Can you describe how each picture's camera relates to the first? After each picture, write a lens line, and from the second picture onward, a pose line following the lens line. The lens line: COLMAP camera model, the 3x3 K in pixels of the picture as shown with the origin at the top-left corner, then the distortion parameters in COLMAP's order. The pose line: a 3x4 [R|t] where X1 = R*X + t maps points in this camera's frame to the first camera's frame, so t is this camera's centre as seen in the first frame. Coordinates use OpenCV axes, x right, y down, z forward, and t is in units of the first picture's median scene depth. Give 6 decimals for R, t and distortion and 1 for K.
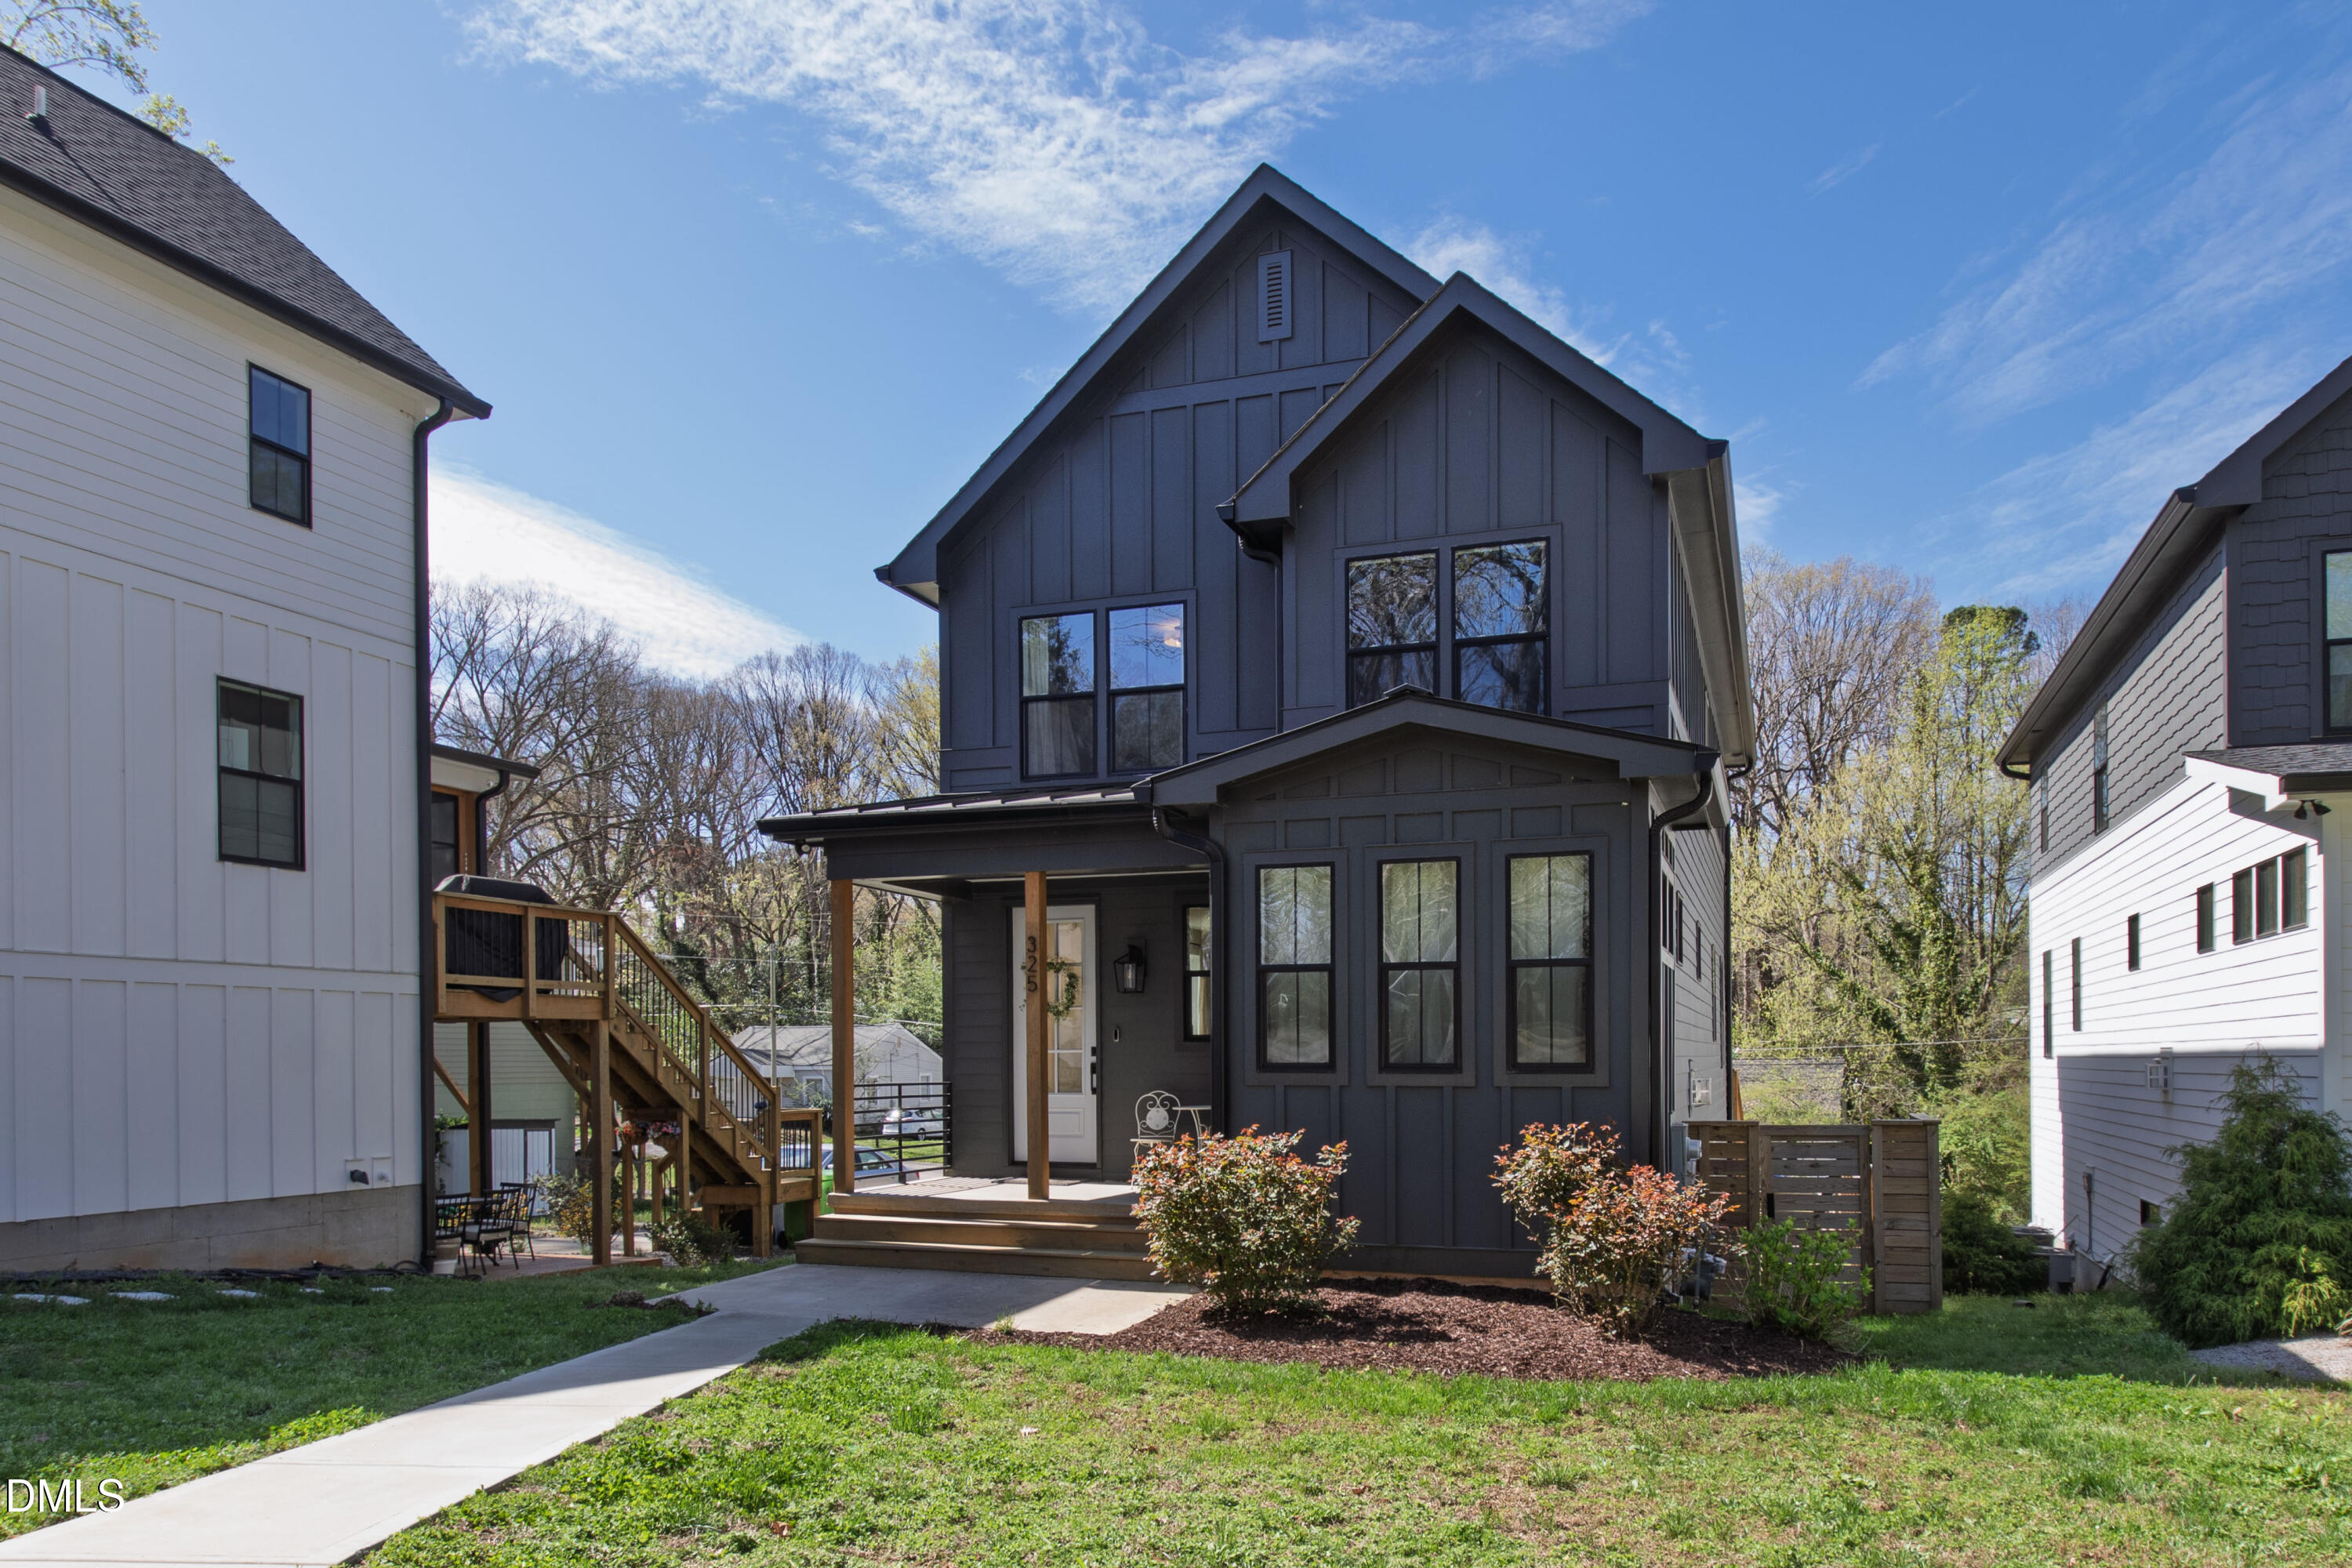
lens RADIAL K [[1036.2, 0, 1176.4], [0, 1036.2, 861.7], [0, 0, 1]] dist [-0.001145, 0.000095]
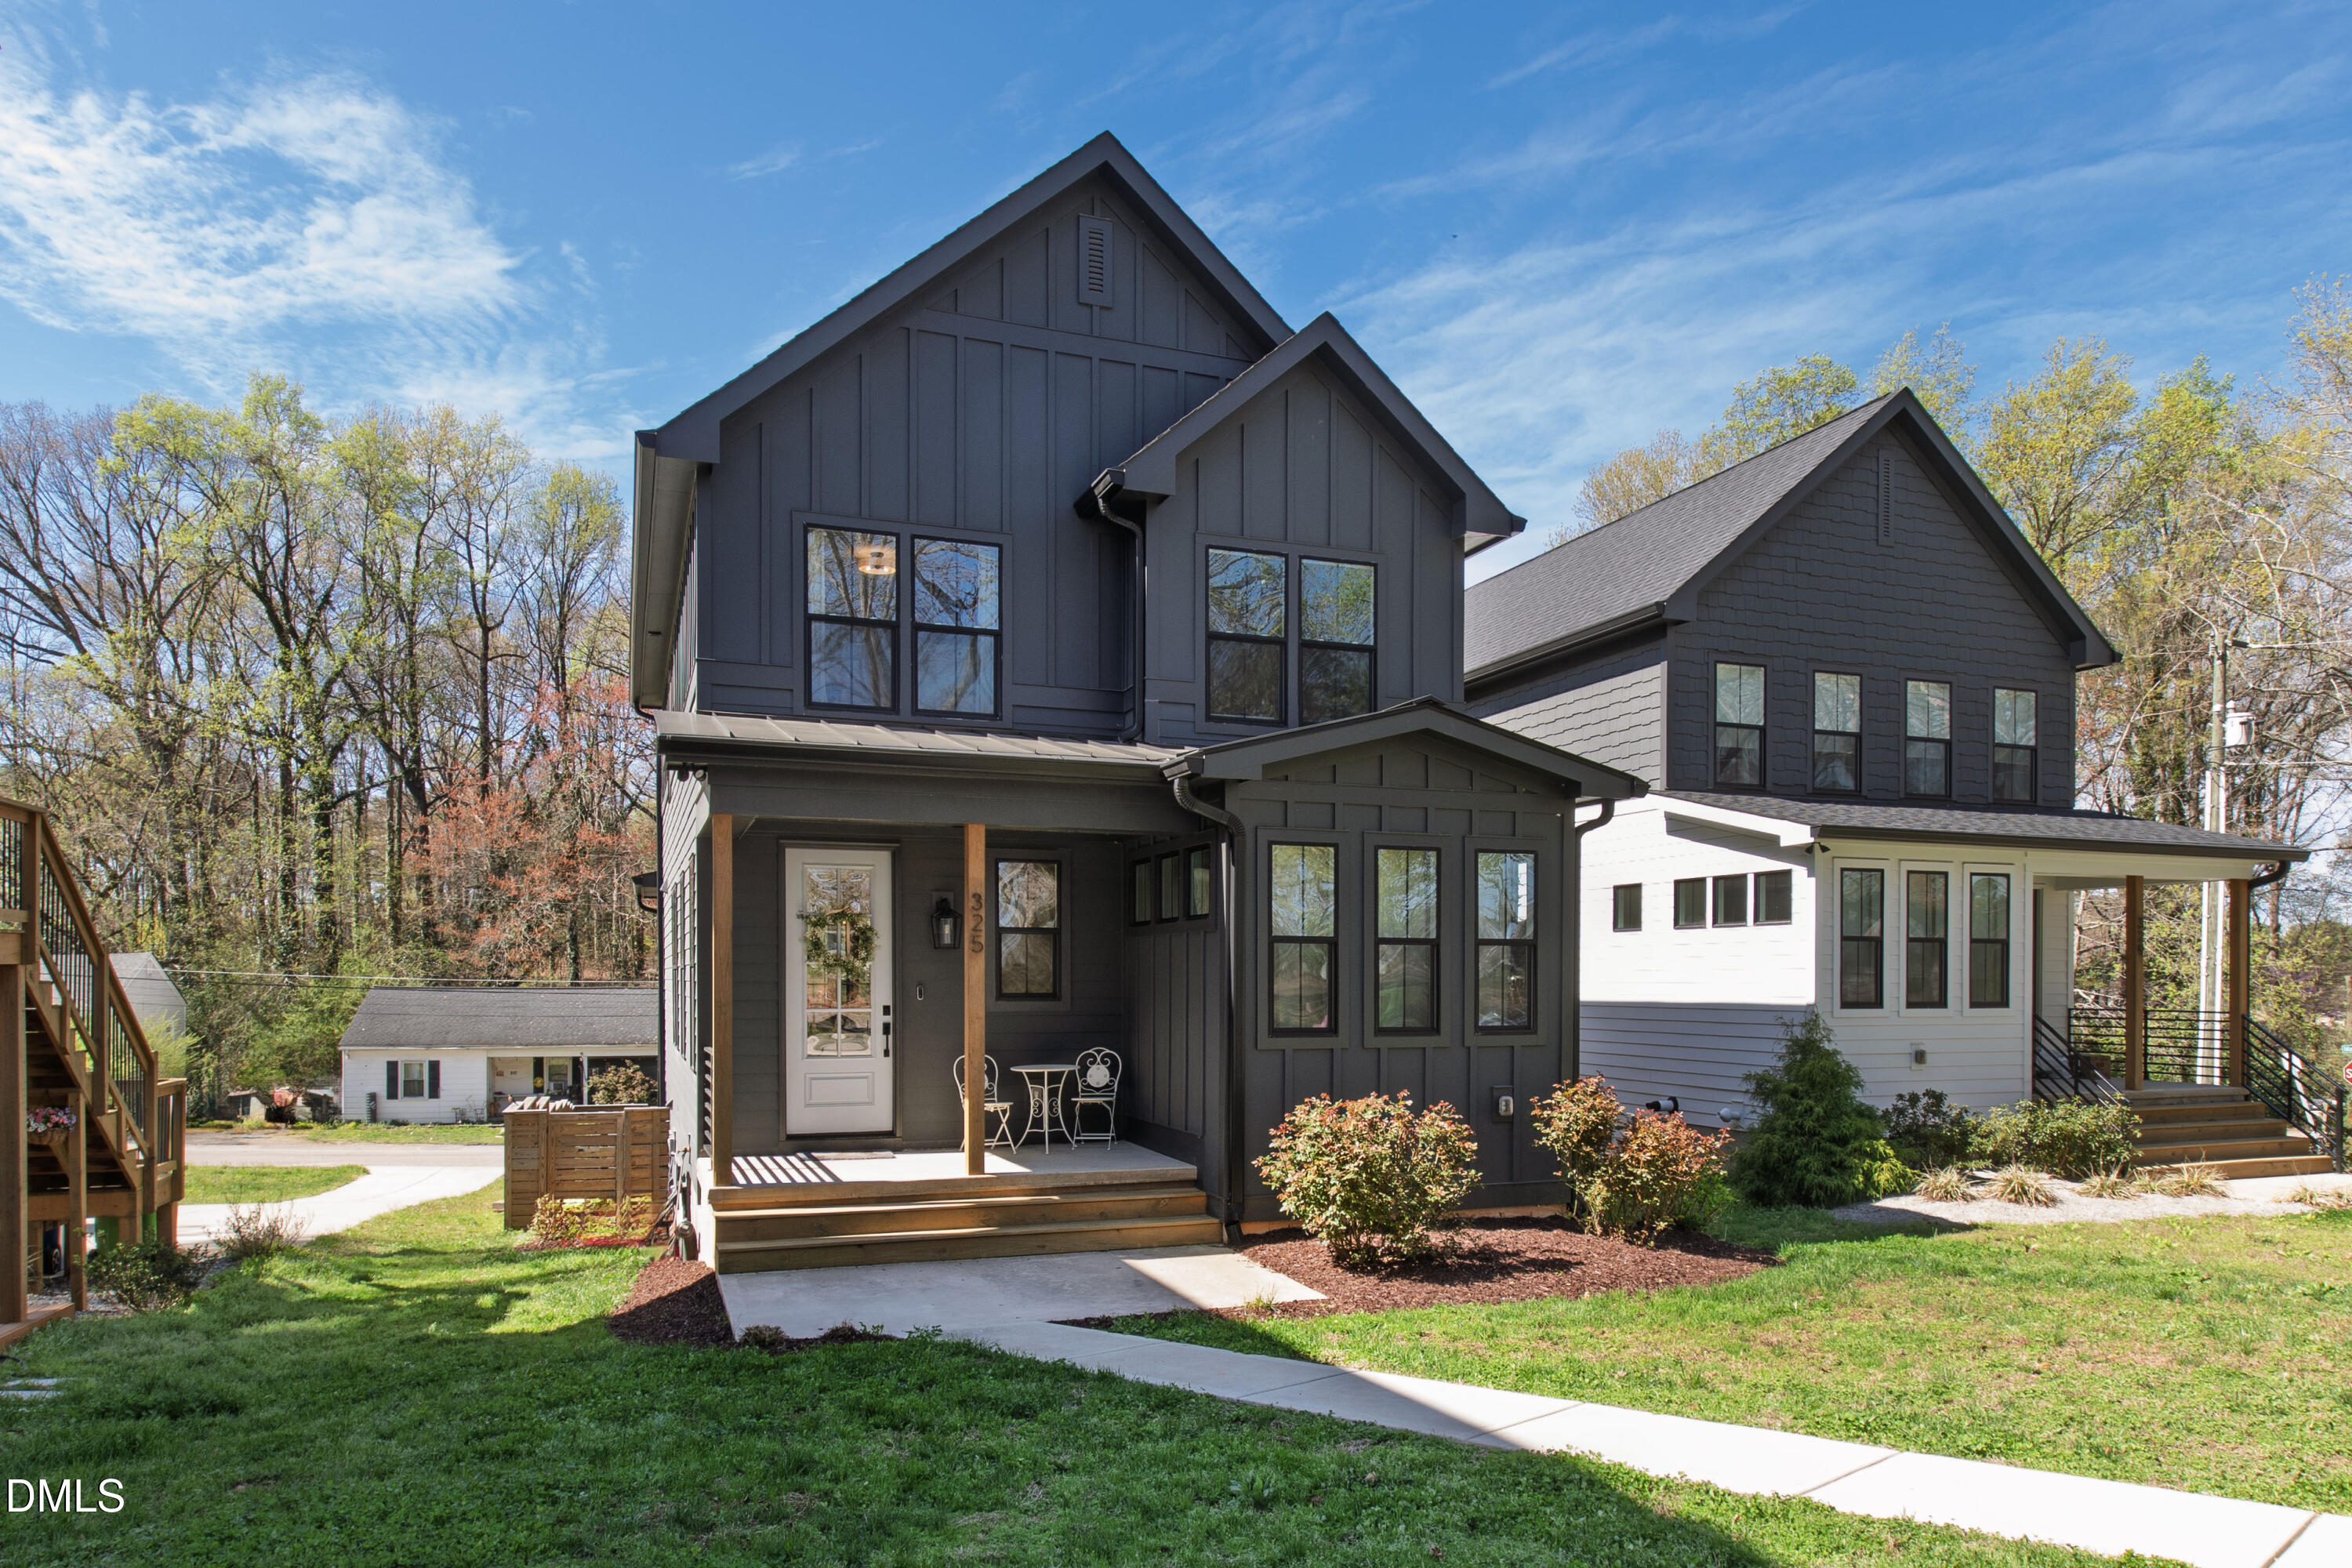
lens RADIAL K [[1033.8, 0, 1178.5], [0, 1033.8, 810.8], [0, 0, 1]] dist [-0.000106, 0.000062]
pose [[0.884536, 0.082238, 0.459166, -0.413781], [-0.083568, 0.996349, -0.017464, -0.000792], [-0.458926, -0.022924, 0.888179, 0.089379]]
